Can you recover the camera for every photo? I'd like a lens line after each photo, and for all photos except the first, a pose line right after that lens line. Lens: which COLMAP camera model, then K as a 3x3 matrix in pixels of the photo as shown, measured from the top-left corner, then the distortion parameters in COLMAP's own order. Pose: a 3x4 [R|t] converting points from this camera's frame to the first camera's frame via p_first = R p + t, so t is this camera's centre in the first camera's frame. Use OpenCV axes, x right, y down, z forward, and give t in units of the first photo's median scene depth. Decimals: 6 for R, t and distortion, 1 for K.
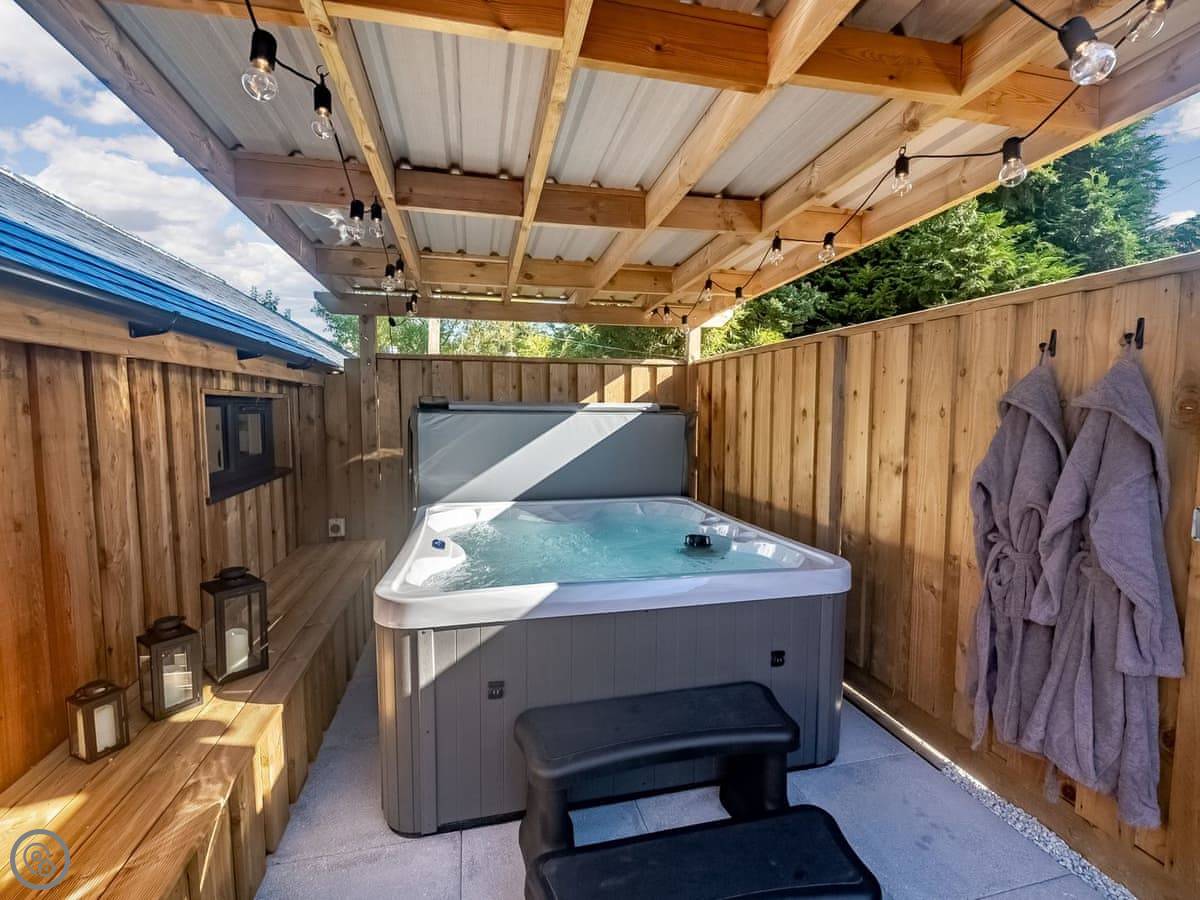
lens RADIAL K [[539.1, 0, 608.6], [0, 539.1, 450.1], [0, 0, 1]] dist [0.001879, -0.003045]
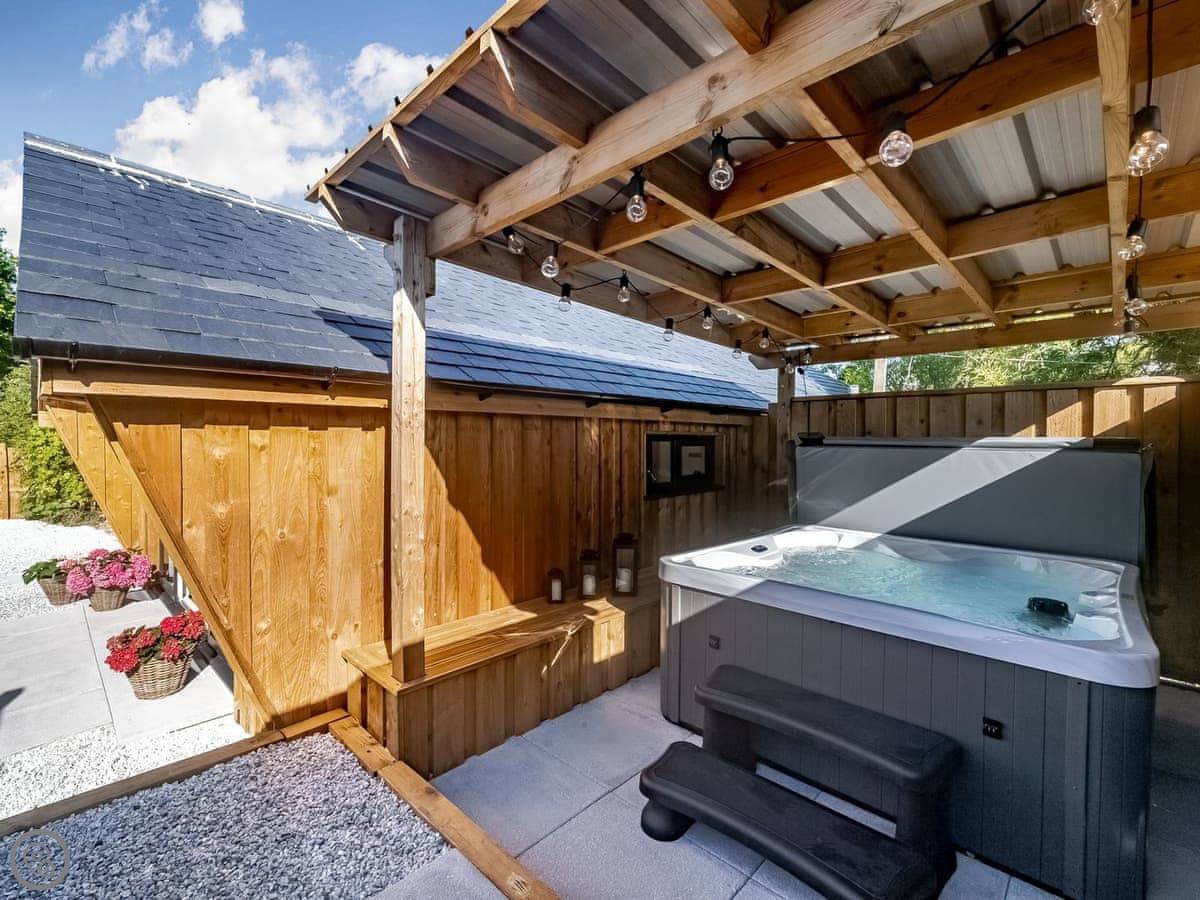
lens RADIAL K [[539.1, 0, 571.5], [0, 539.1, 449.5], [0, 0, 1]] dist [0.001879, -0.003045]
pose [[0.510777, 0.013939, -0.859600, 0.412124], [-0.068839, 0.997321, -0.024732, 0.001218], [0.856953, 0.071806, 0.510369, -0.040054]]
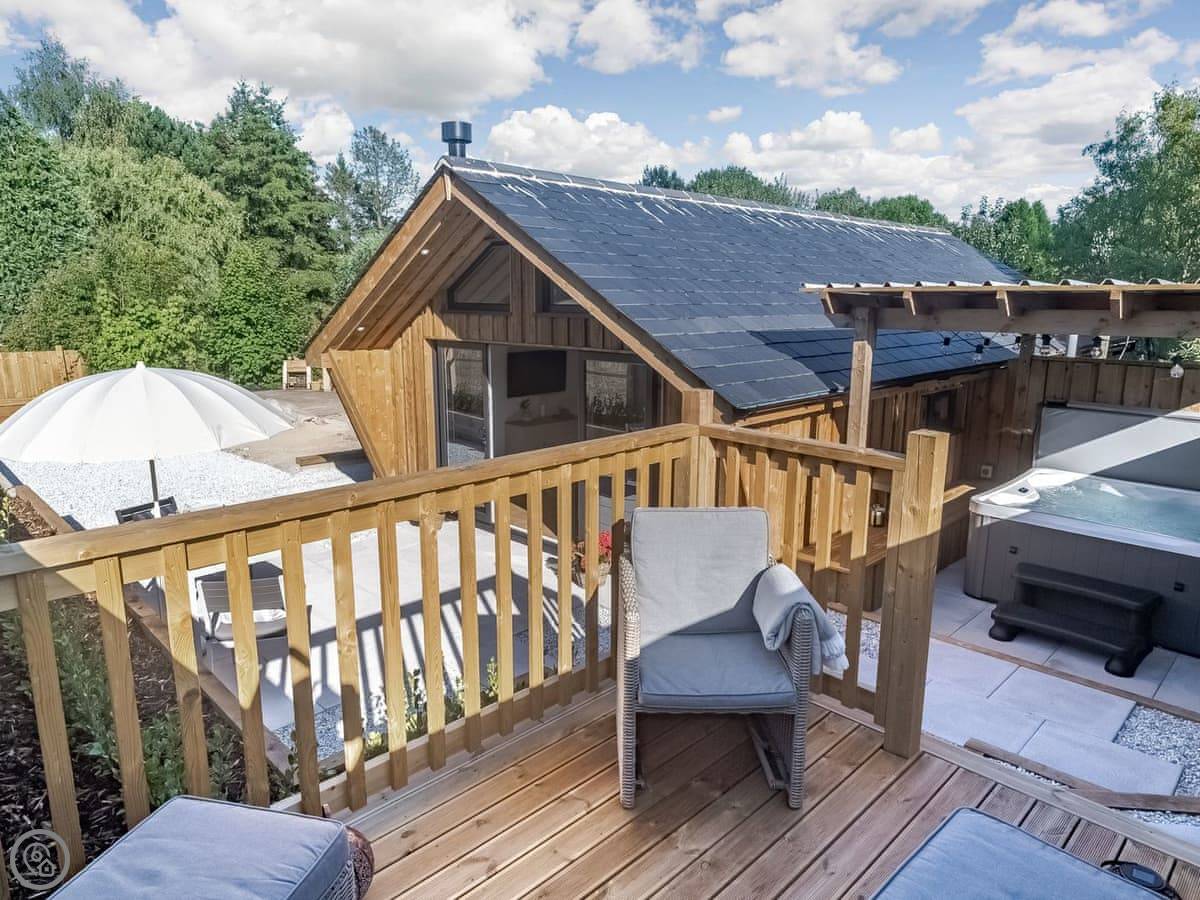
lens RADIAL K [[751.7, 0, 598.0], [0, 751.7, 448.5], [0, 0, 1]] dist [0.015308, -0.006782]
pose [[0.506079, 0.166945, -0.846176, 0.809504], [-0.068924, 0.985778, 0.153266, -0.188992], [0.859729, -0.019243, 0.510388, -1.135297]]
